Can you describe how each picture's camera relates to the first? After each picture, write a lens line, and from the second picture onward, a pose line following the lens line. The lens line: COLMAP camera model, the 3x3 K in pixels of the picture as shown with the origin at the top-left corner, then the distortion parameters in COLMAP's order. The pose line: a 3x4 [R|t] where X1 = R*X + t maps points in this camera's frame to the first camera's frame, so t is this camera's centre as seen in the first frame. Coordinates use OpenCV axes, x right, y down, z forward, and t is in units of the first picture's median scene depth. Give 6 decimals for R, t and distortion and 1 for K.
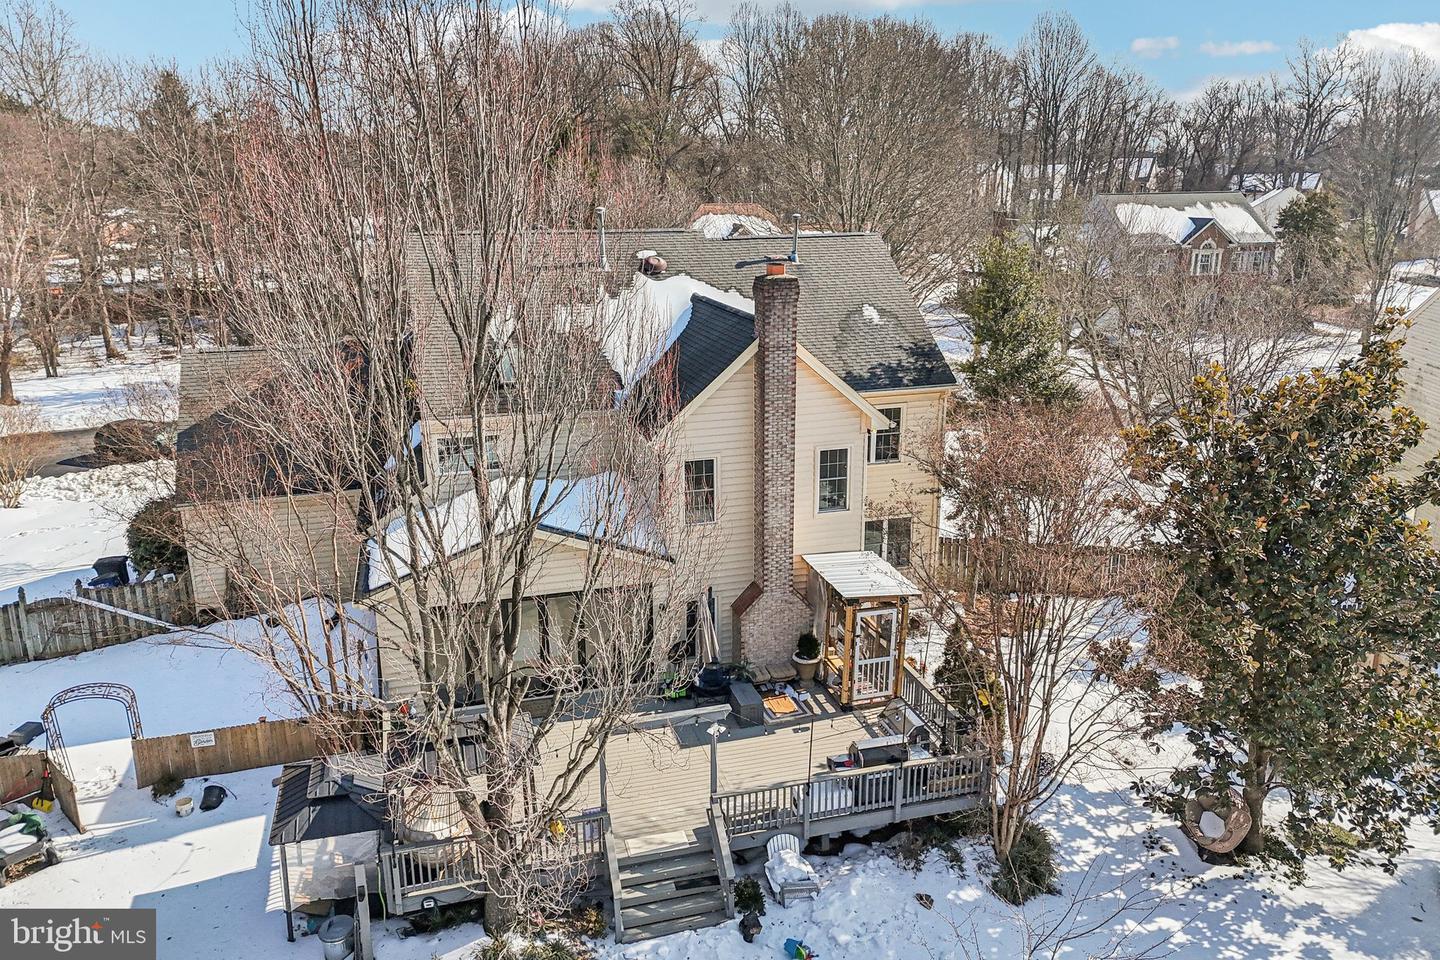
lens RADIAL K [[1053.1, 0, 723.9], [0, 1053.1, 483.5], [0, 0, 1]] dist [0.082968, -0.088134]
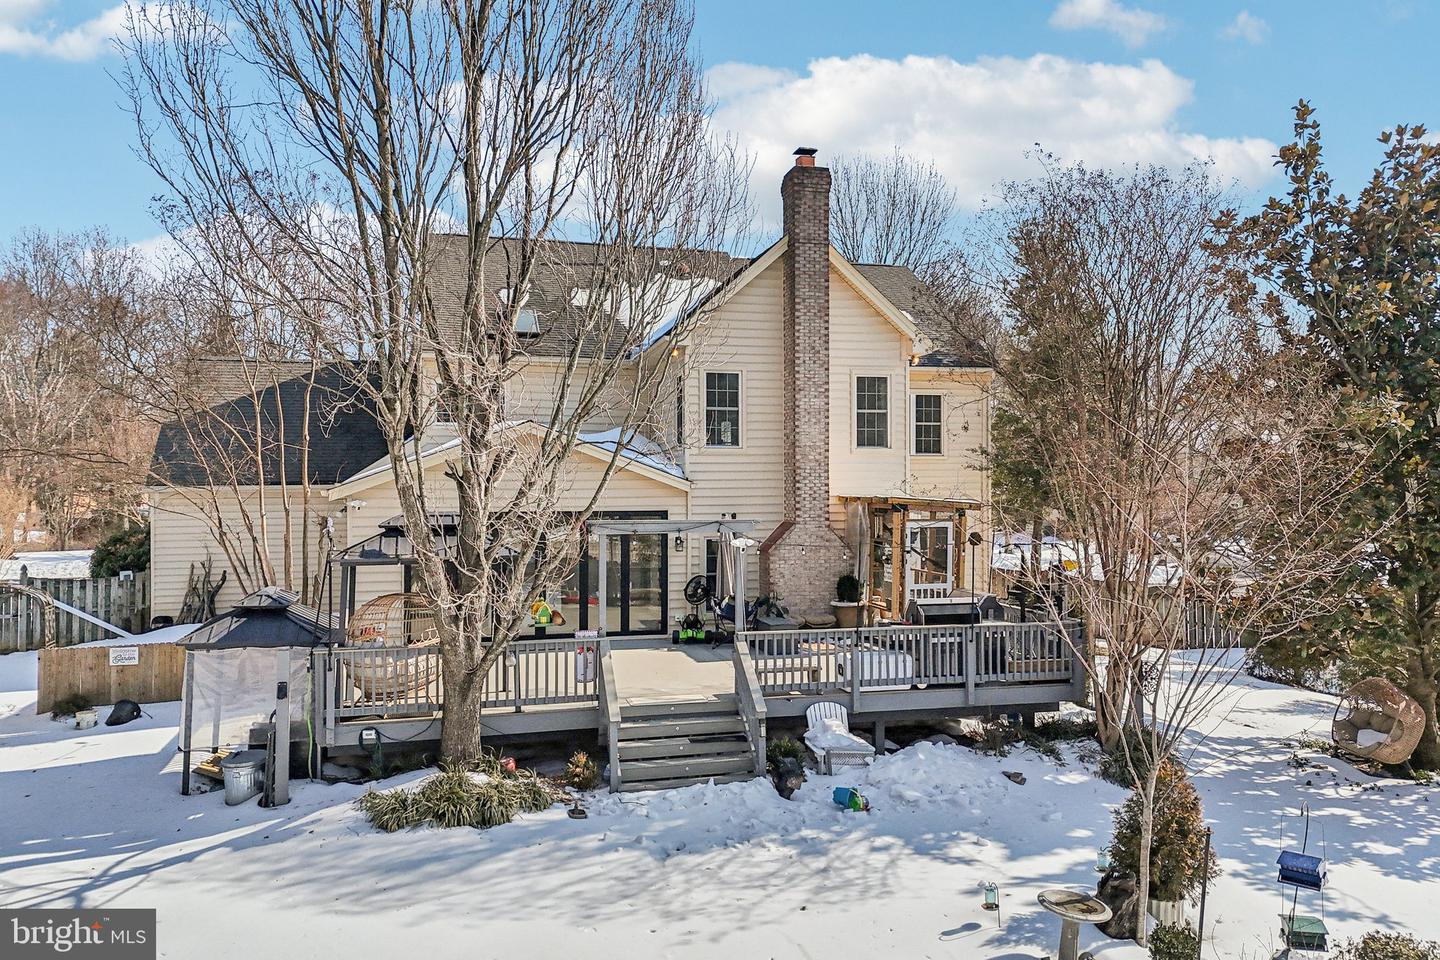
lens RADIAL K [[1053.1, 0, 723.9], [0, 1053.1, 483.5], [0, 0, 1]] dist [0.082968, -0.088134]
pose [[0.999807, 0.001378, -0.019577, -0.005187], [-0.006931, 0.958048, -0.286525, 0.369855], [0.018361, 0.286606, 0.957873, 0.184239]]
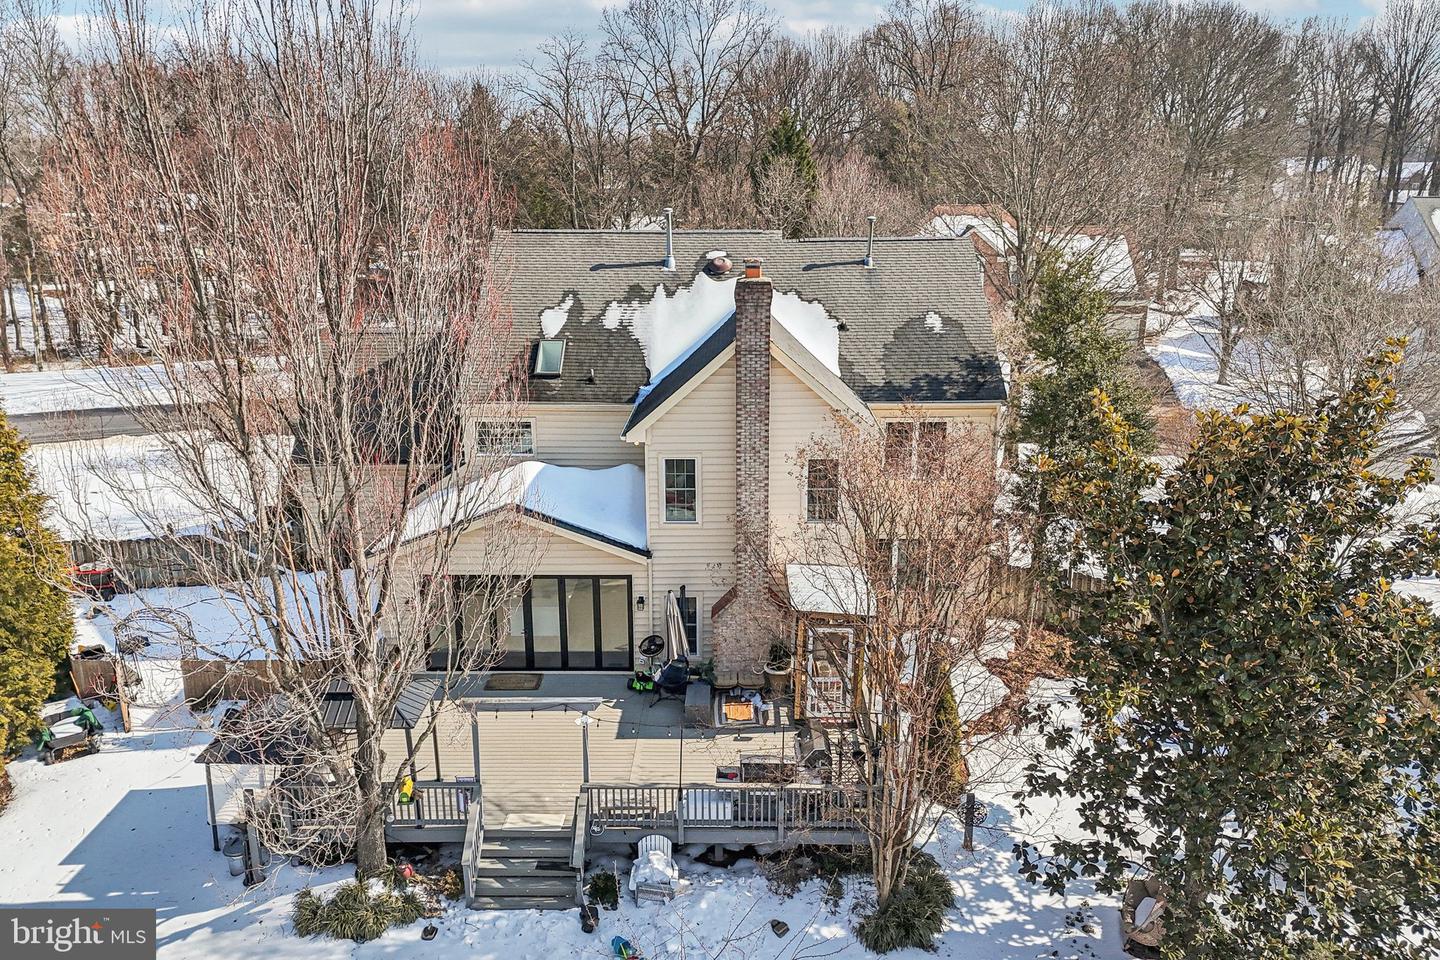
lens RADIAL K [[1053.1, 0, 723.9], [0, 1053.1, 483.5], [0, 0, 1]] dist [0.082968, -0.088134]
pose [[0.955926, 0.083325, -0.281537, 0.342590], [-0.083359, 0.996449, 0.011878, -0.016241], [0.281526, 0.012114, 0.959477, 0.048513]]
